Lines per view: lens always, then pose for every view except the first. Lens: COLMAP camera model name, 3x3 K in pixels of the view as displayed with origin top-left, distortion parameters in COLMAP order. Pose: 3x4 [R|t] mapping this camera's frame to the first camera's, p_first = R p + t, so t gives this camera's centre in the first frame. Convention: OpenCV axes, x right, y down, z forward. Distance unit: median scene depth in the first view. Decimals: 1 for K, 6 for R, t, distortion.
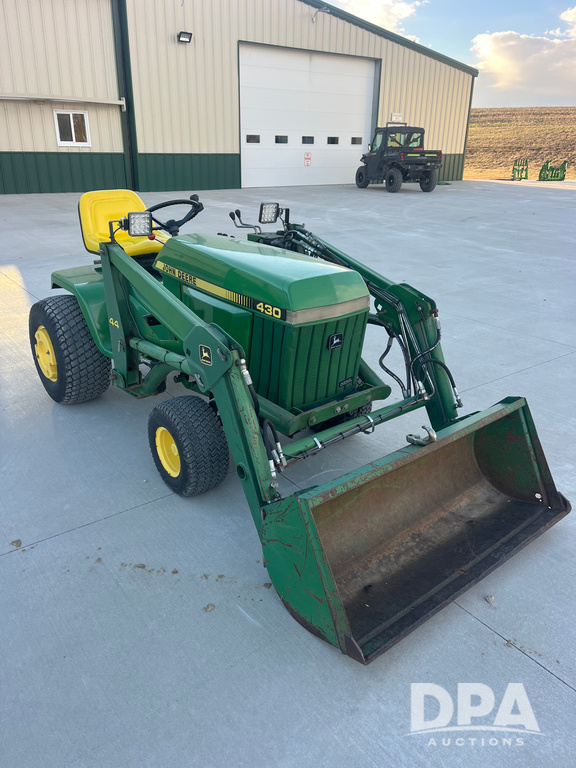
lens RADIAL K [[570.4, 0, 277.3], [0, 570.4, 381.5], [0, 0, 1]] dist [0.059335, -0.092780]
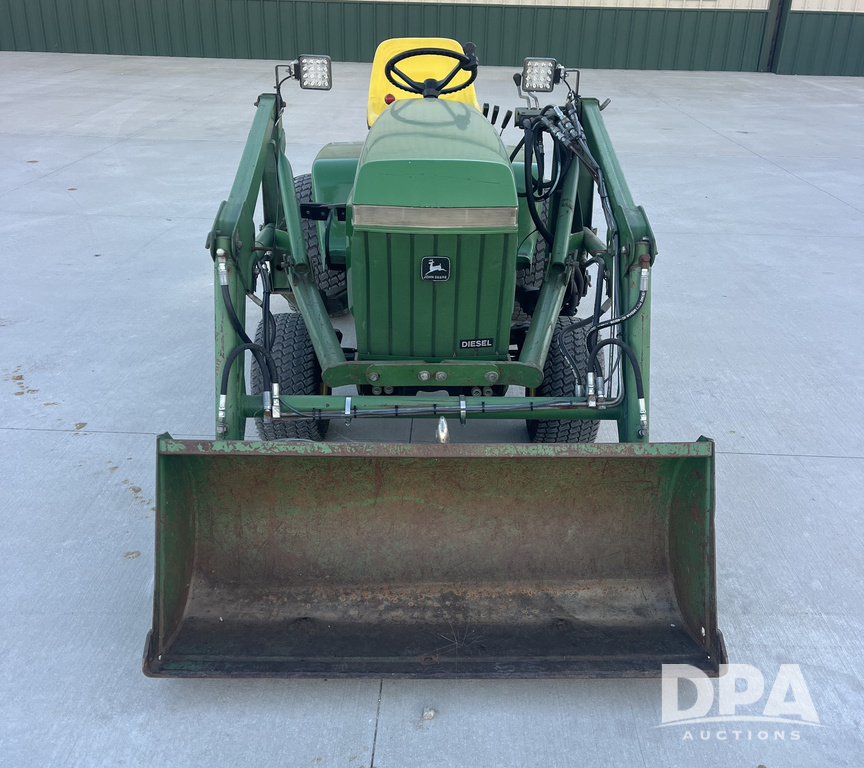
lens RADIAL K [[851.1, 0, 431.7], [0, 851.1, 413.6], [0, 0, 1]] dist [0.012510, 0.000515]
pose [[0.789472, 0.276365, -0.548048, 0.644288], [-0.244361, 0.960603, 0.132399, -0.038233], [0.563047, 0.029397, 0.825902, 0.207351]]
